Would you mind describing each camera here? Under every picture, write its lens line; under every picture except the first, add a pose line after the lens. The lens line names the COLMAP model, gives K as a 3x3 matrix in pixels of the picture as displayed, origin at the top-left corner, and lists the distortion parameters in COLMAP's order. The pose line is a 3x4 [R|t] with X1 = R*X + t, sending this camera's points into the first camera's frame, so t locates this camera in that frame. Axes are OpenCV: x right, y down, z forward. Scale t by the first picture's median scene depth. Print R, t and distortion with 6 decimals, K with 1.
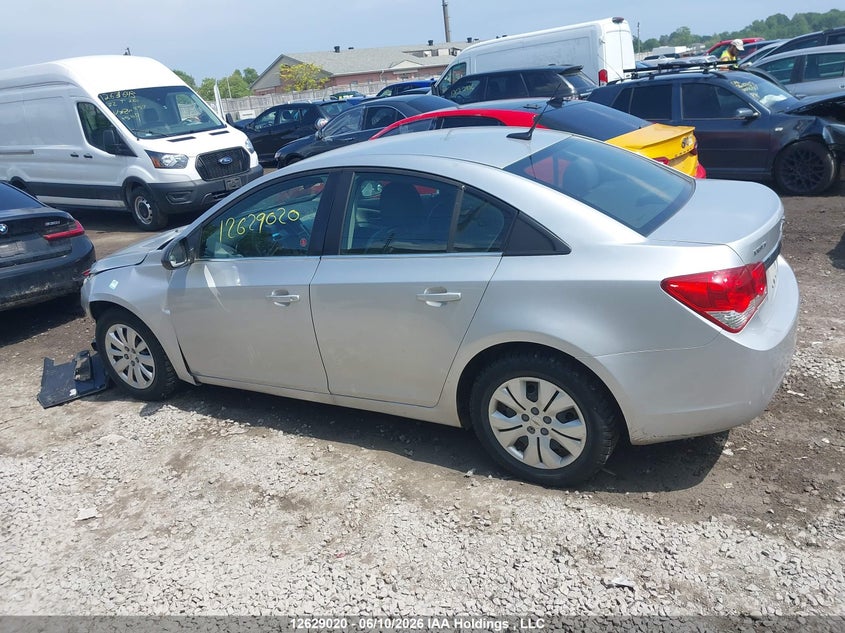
lens RADIAL K [[671.9, 0, 422.7], [0, 671.9, 325.5], [0, 0, 1]] dist [0.014422, 0.003632]
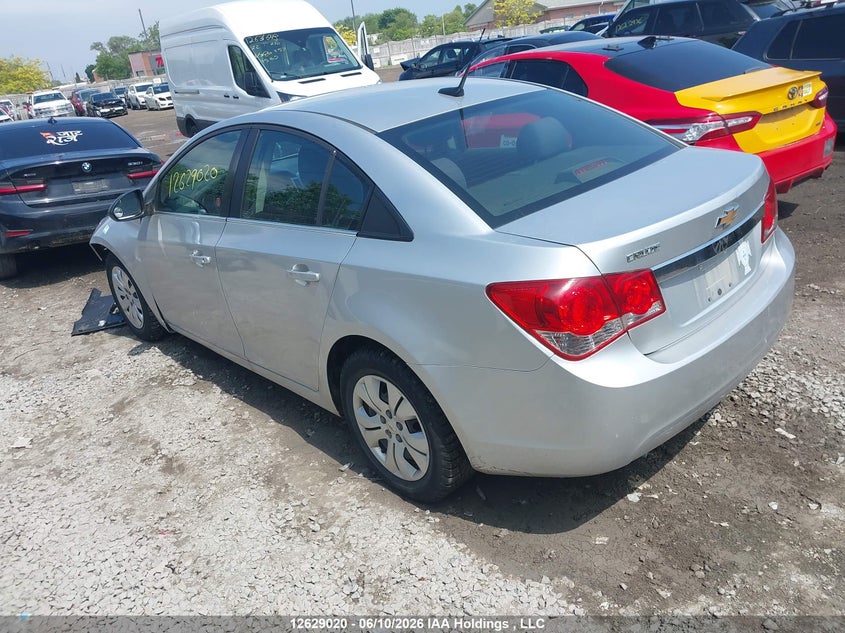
lens RADIAL K [[664.3, 0, 422.5], [0, 664.3, 316.5], [0, 0, 1]] dist [0.031200, -0.039627]
pose [[0.951821, 0.106407, -0.287601, 0.350334], [-0.084207, 0.992508, 0.088524, -0.063153], [0.294866, -0.060041, 0.953651, 0.149676]]
